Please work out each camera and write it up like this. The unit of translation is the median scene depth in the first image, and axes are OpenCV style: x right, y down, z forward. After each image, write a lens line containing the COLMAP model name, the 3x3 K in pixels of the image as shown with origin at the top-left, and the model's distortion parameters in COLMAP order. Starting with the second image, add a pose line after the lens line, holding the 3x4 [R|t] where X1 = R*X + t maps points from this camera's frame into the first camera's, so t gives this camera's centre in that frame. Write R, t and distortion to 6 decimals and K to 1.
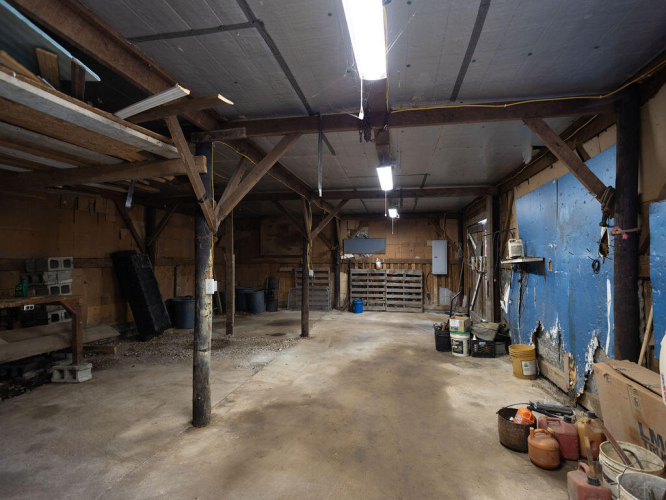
lens RADIAL K [[345.1, 0, 333.3], [0, 345.1, 250.9], [0, 0, 1]] dist [-0.000483, 0.000054]
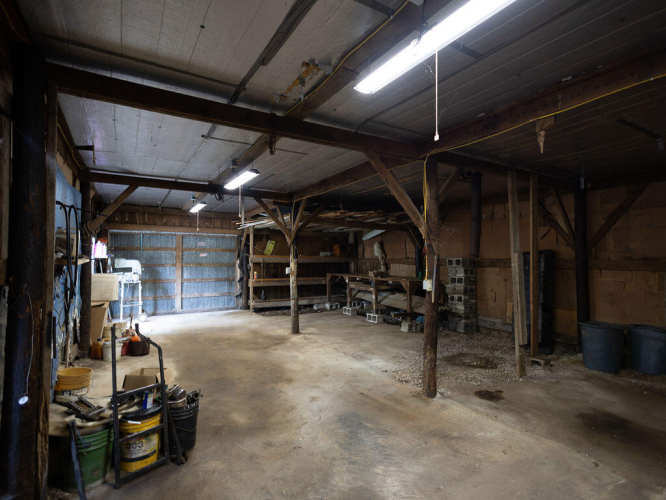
lens RADIAL K [[345.1, 0, 334.2], [0, 345.1, 253.5], [0, 0, 1]] dist [-0.000483, 0.000054]
pose [[-0.748386, -0.011567, -0.663163, 0.552361], [0.012777, 0.999411, -0.031851, 0.039204], [0.663141, -0.032310, -0.747797, 1.742730]]
